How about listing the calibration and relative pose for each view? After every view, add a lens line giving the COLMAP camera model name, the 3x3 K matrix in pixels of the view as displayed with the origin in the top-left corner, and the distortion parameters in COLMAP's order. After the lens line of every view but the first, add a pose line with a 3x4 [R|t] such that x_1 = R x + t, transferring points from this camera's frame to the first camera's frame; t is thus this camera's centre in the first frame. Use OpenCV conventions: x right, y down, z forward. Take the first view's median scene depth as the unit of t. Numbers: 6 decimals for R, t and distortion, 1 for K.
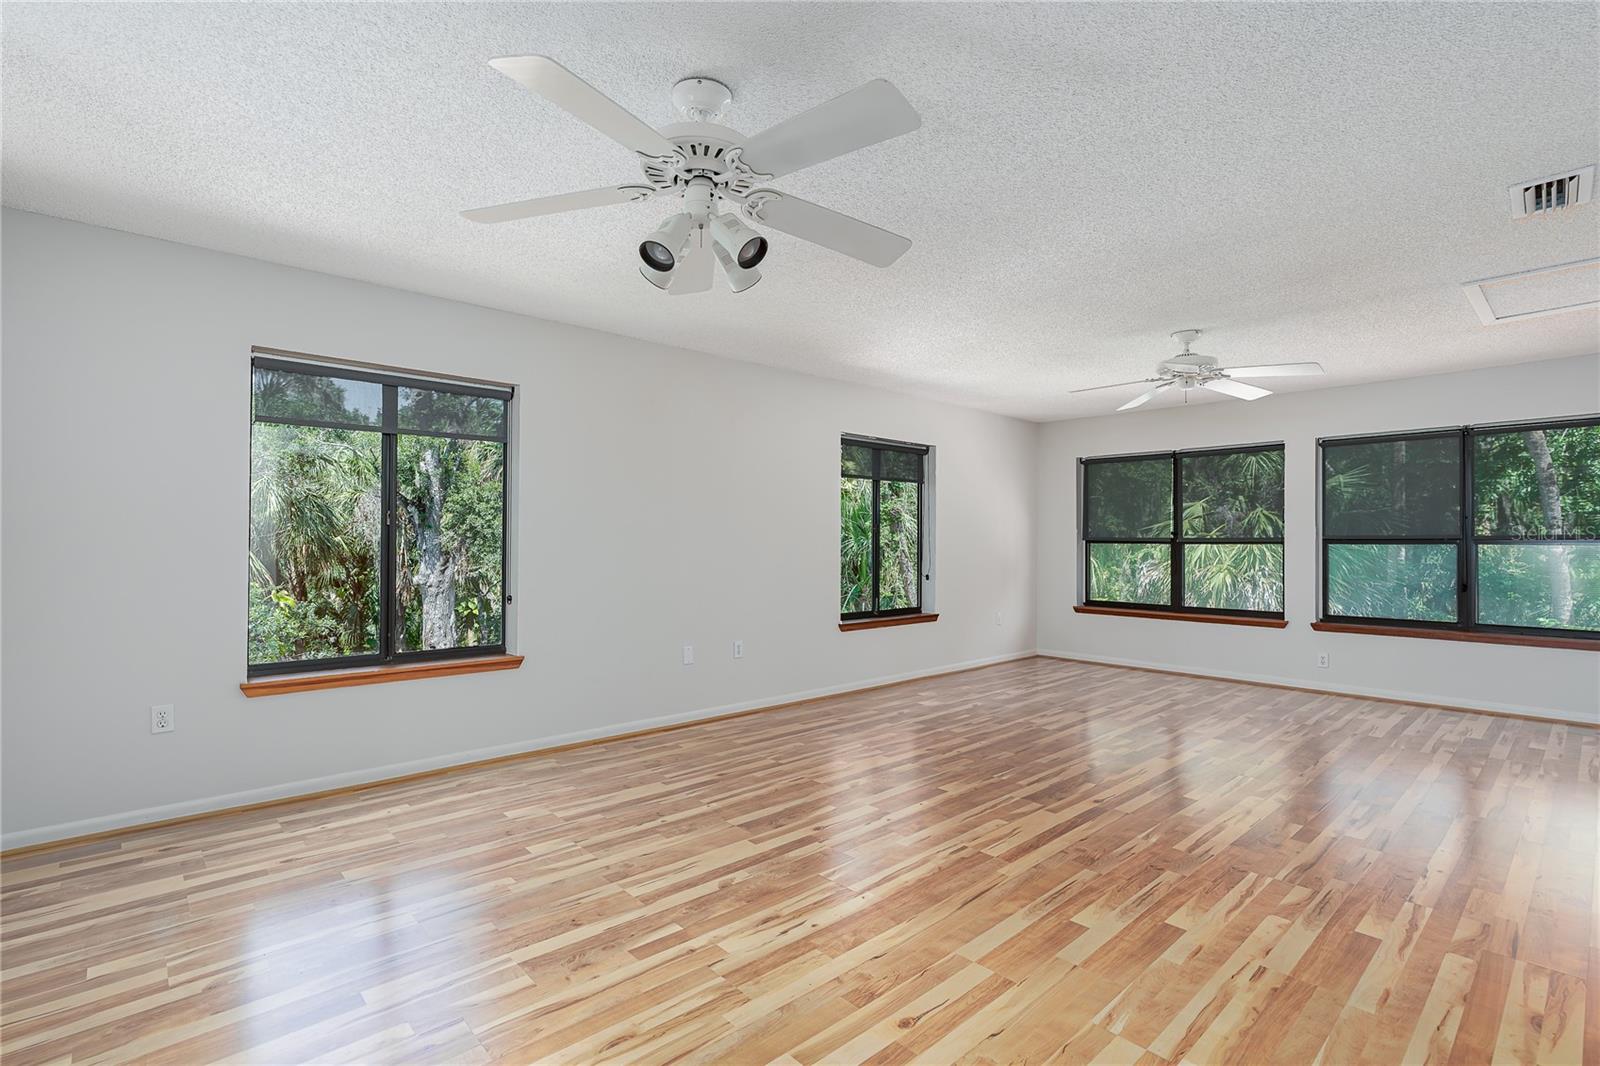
lens RADIAL K [[735.1, 0, 799.3], [0, 735.1, 536.1], [0, 0, 1]] dist [-0.002070, -0.001907]
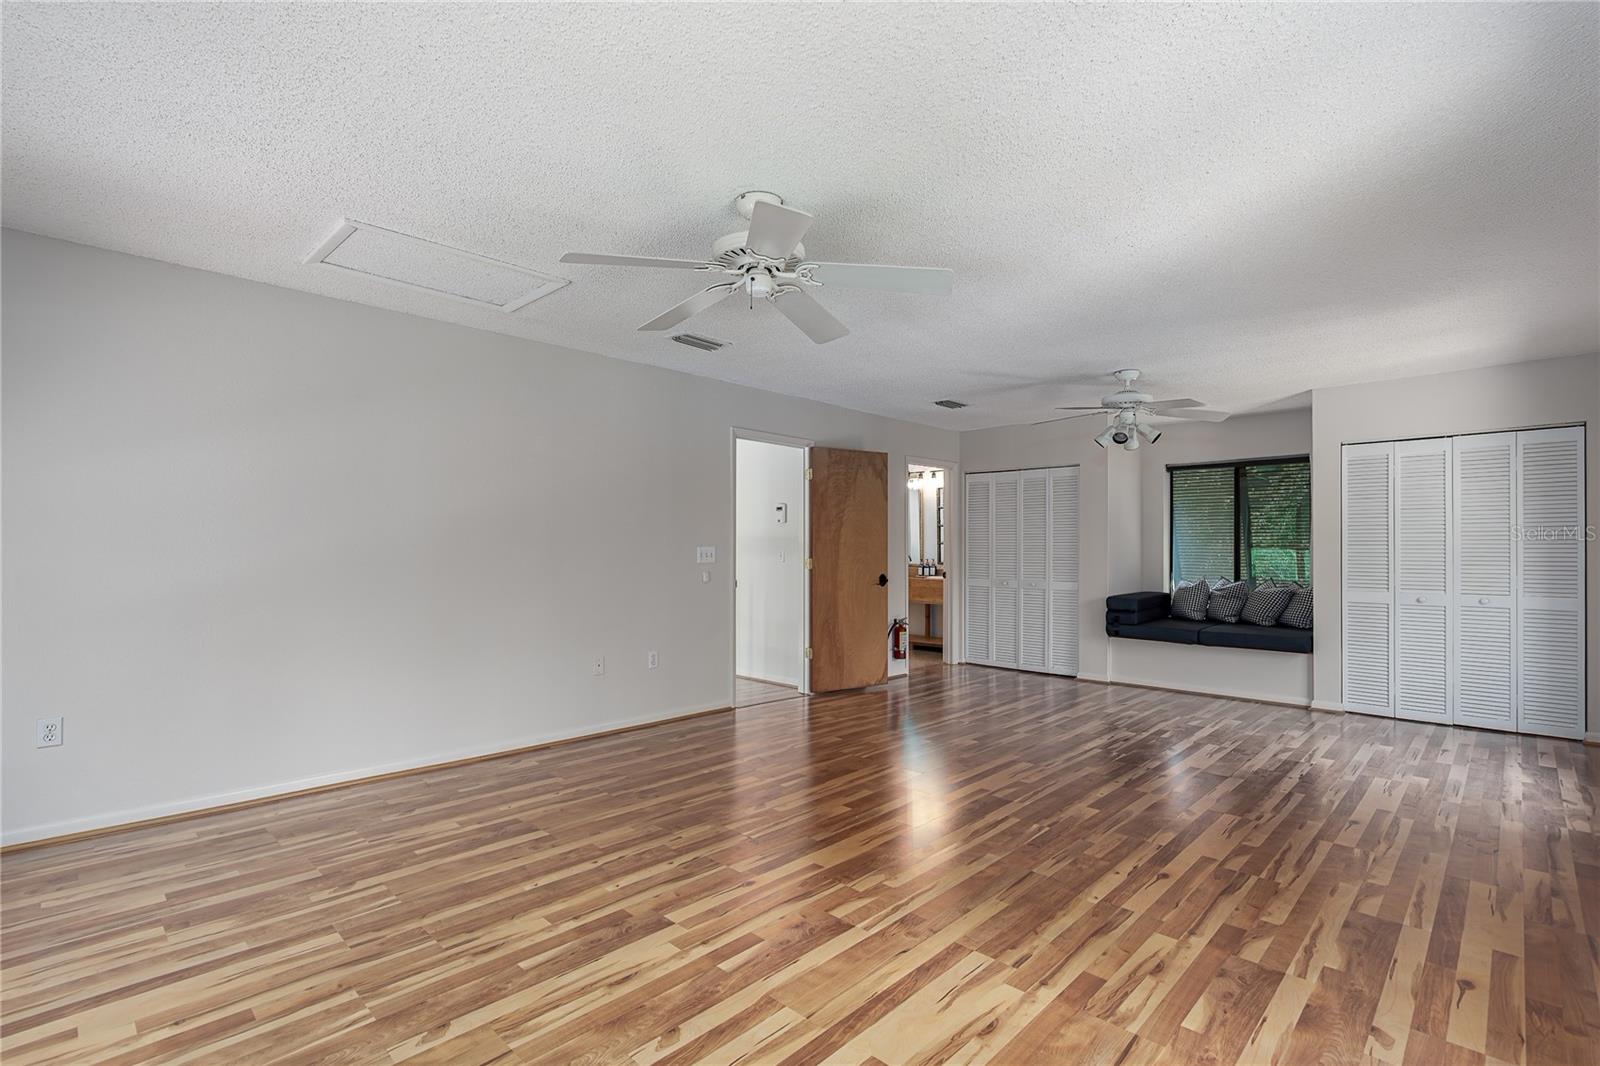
lens RADIAL K [[735.1, 0, 800.7], [0, 735.1, 539.2], [0, 0, 1]] dist [-0.002070, -0.001907]
pose [[-0.997958, -0.006604, -0.063537, 0.629044], [-0.005546, 0.999843, -0.016812, 0.008464], [0.063638, -0.016425, -0.997838, 1.902161]]
